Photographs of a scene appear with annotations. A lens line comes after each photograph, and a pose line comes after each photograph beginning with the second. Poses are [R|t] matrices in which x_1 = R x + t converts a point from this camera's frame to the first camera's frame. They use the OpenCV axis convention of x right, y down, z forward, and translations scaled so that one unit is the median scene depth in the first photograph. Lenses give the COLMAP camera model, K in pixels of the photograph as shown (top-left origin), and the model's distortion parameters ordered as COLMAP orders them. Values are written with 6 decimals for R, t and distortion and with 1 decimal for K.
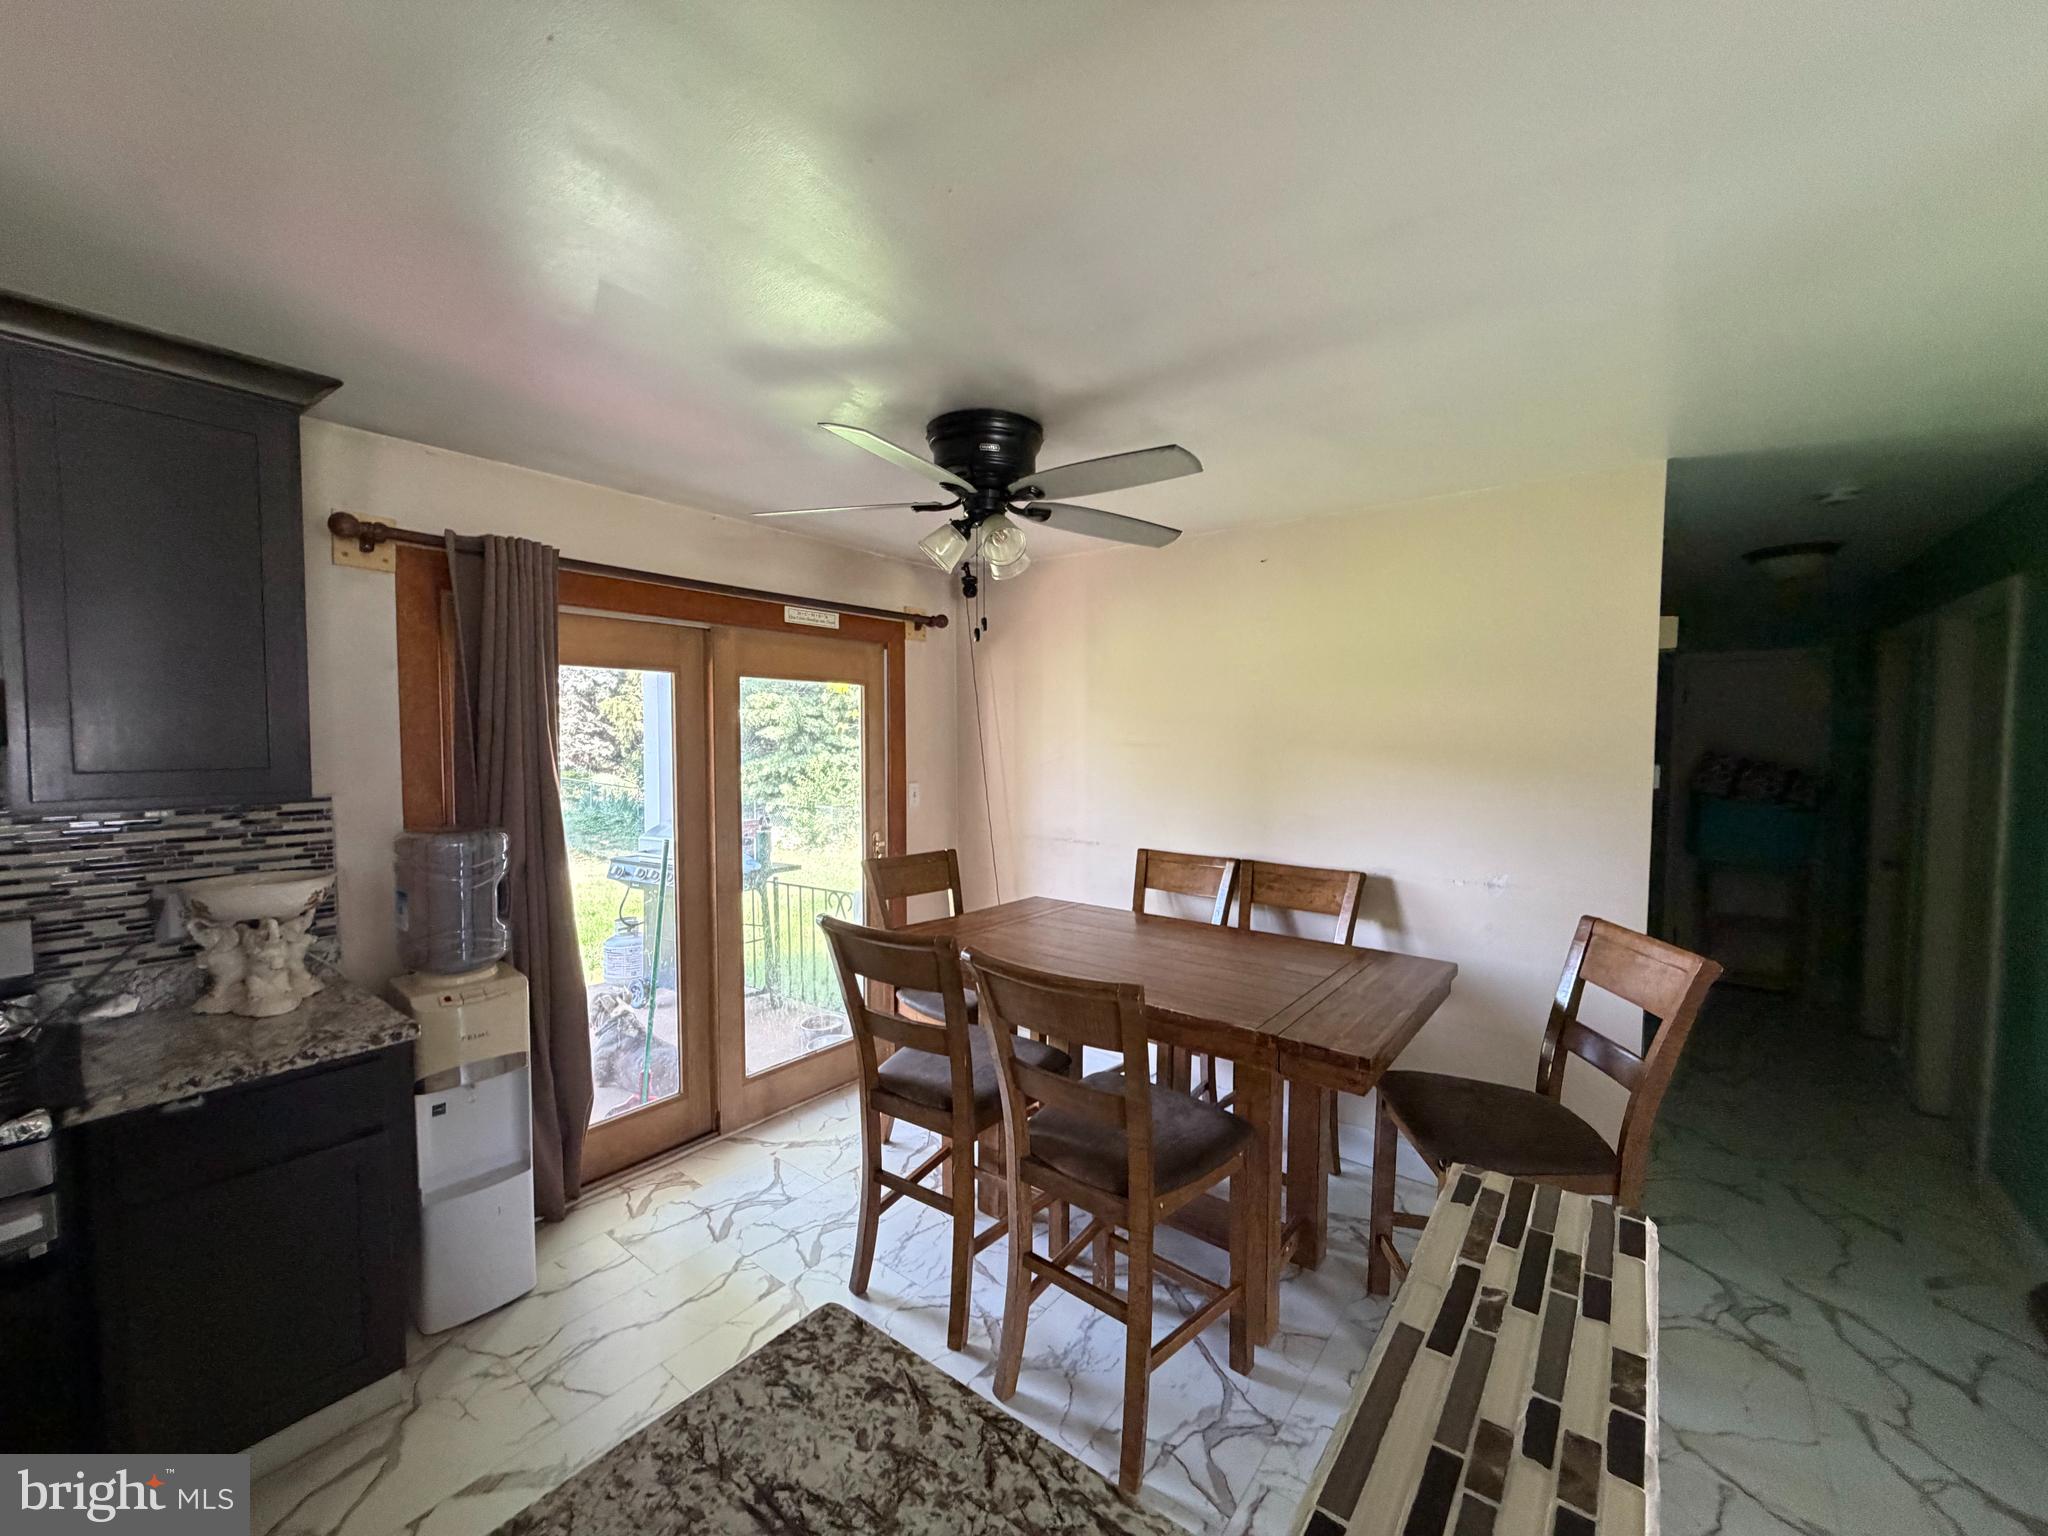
lens RADIAL K [[824.4, 0, 1022.1], [0, 824.4, 769.6], [0, 0, 1]] dist [-0.001972, -0.000039]
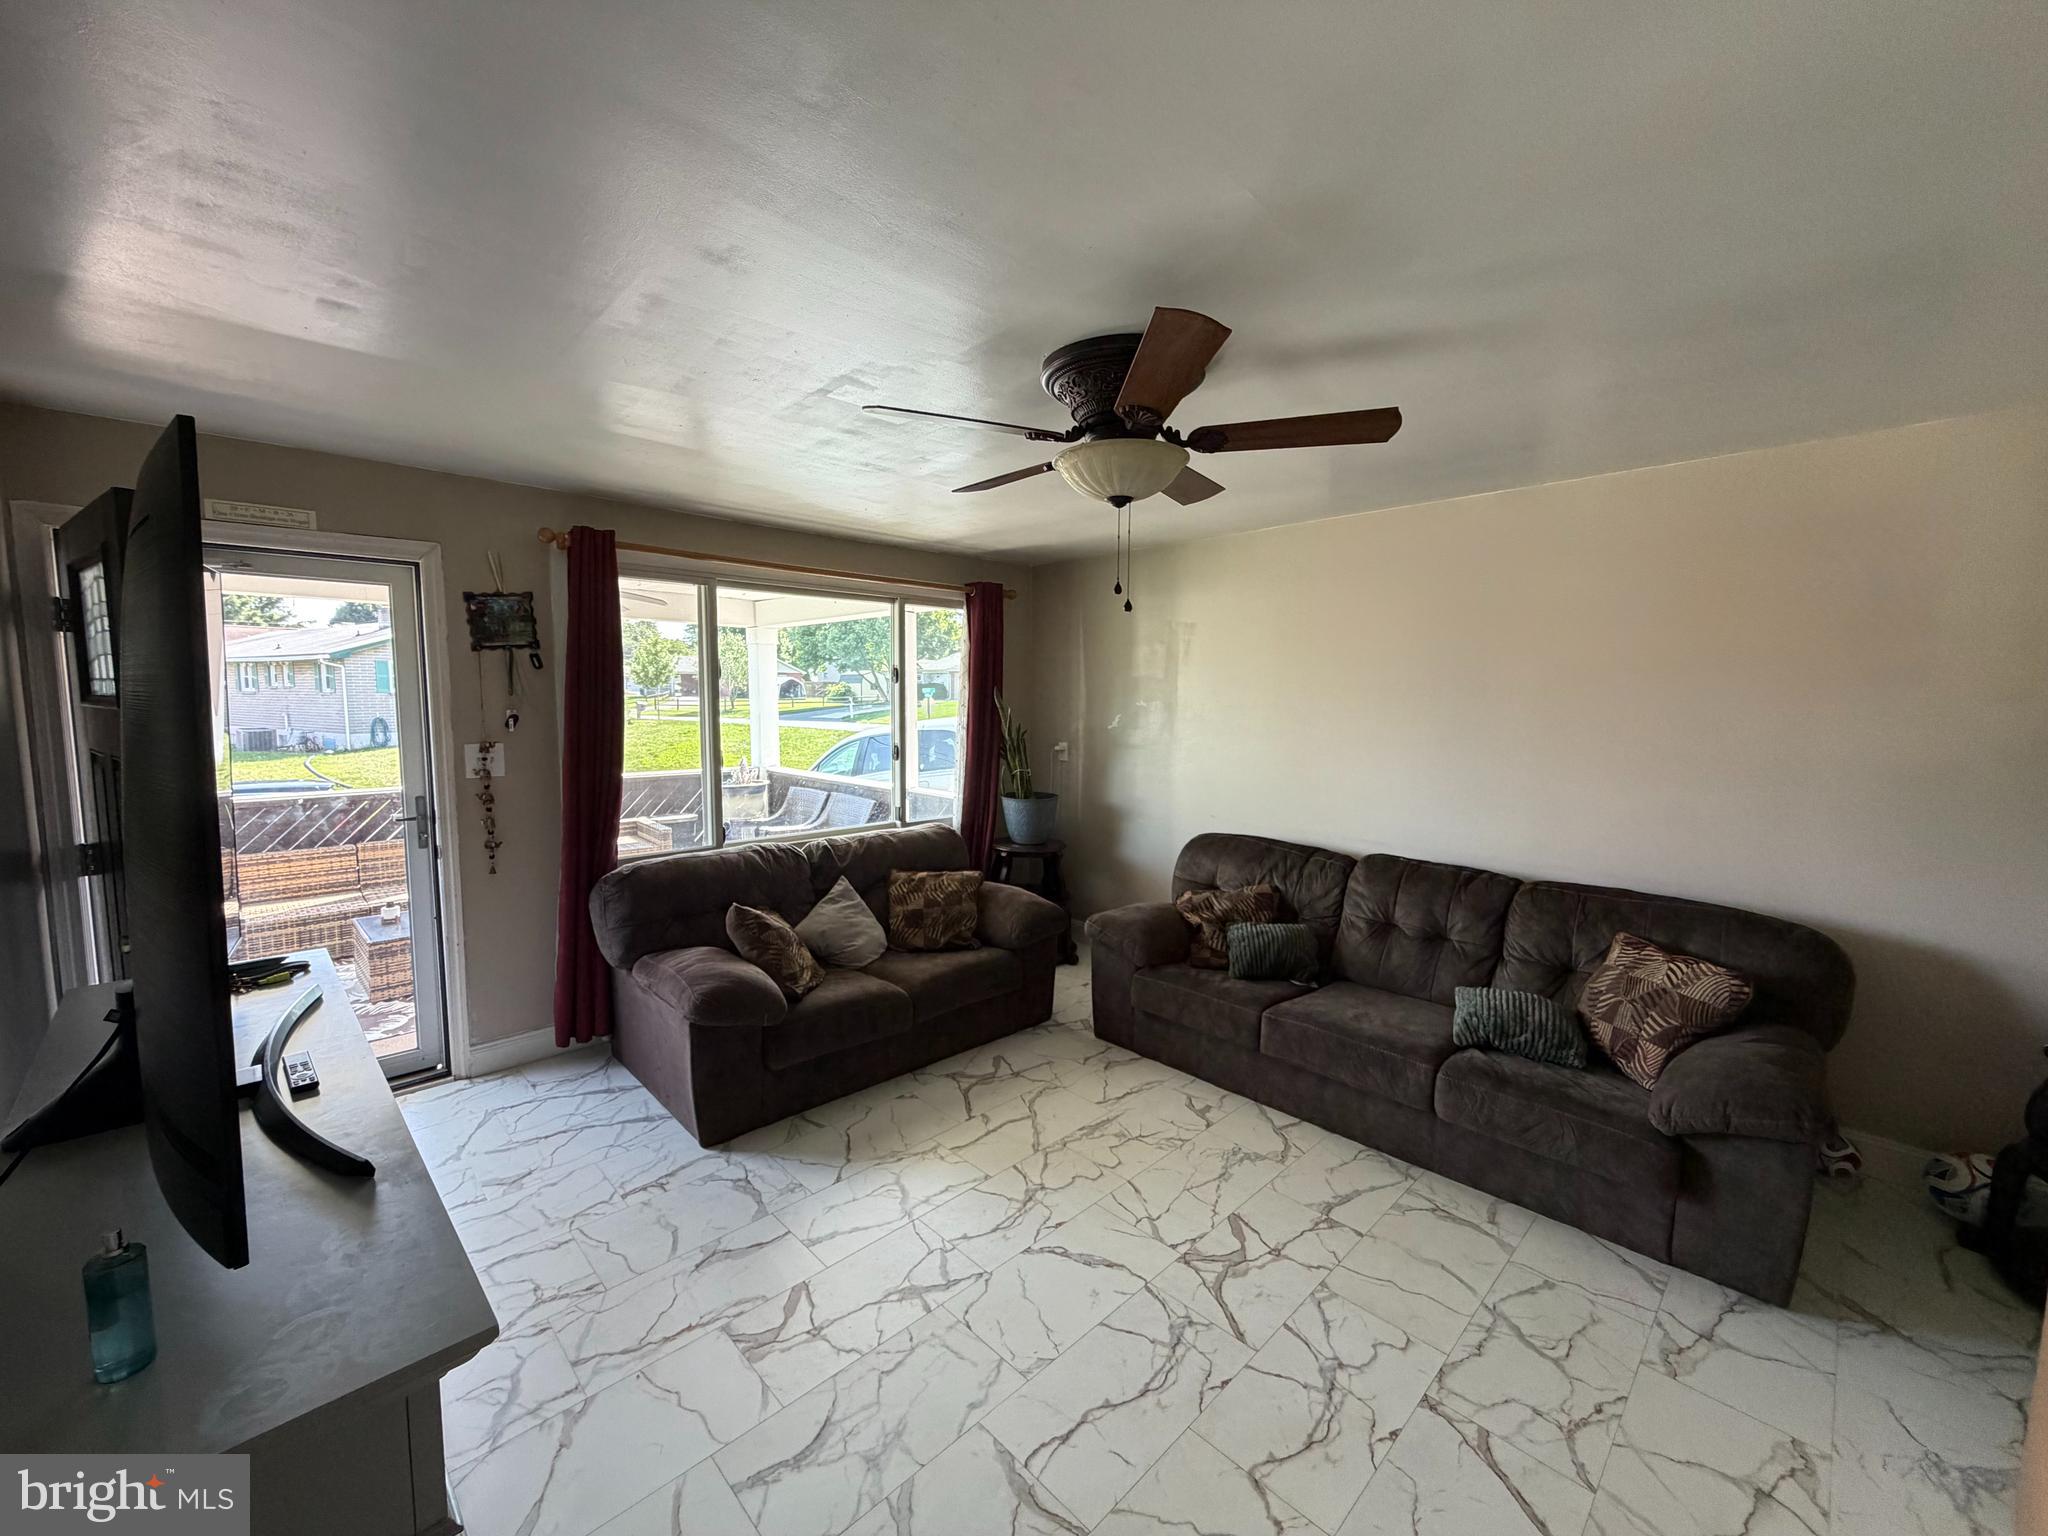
lens RADIAL K [[824.4, 0, 1017.0], [0, 824.4, 772.6], [0, 0, 1]] dist [-0.001972, -0.000039]
pose [[-0.988370, -0.027726, 0.149517, 0.389552], [-0.005889, 0.989478, 0.144562, -0.096596], [-0.151952, 0.142001, -0.978134, 2.134184]]
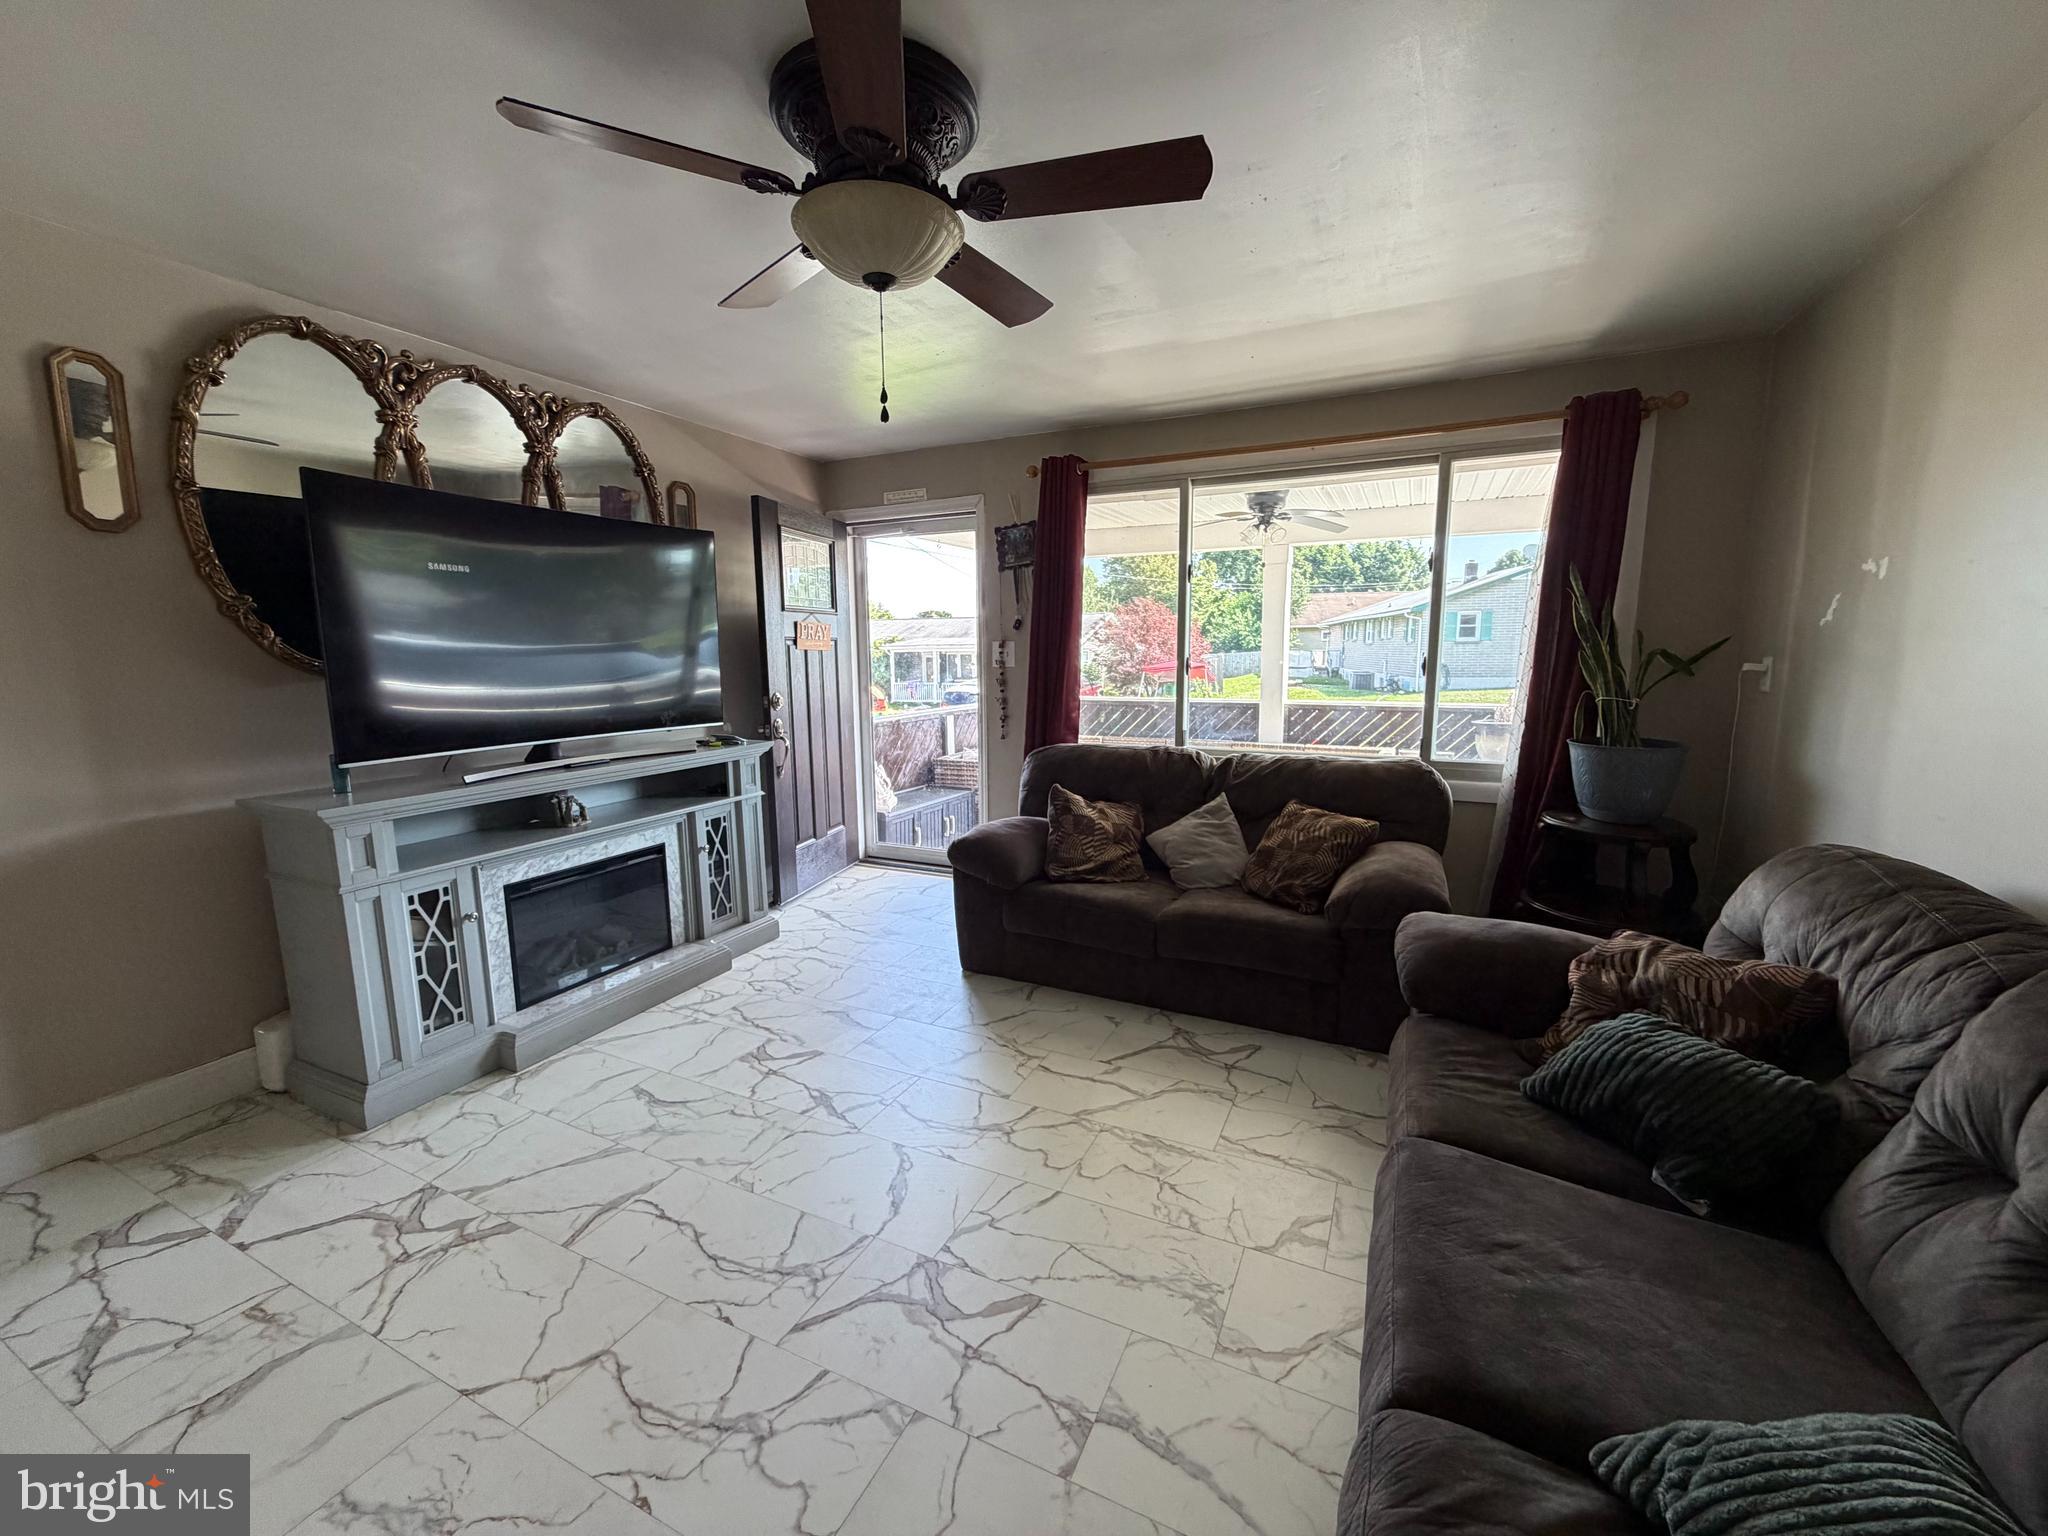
lens RADIAL K [[824.4, 0, 1015.9], [0, 824.4, 768.8], [0, 0, 1]] dist [-0.001972, -0.000039]
pose [[-0.185768, -0.144810, 0.971864, -0.558333], [0.055078, 0.985991, 0.157443, 0.089200], [-0.981049, 0.082776, -0.175190, 1.015247]]
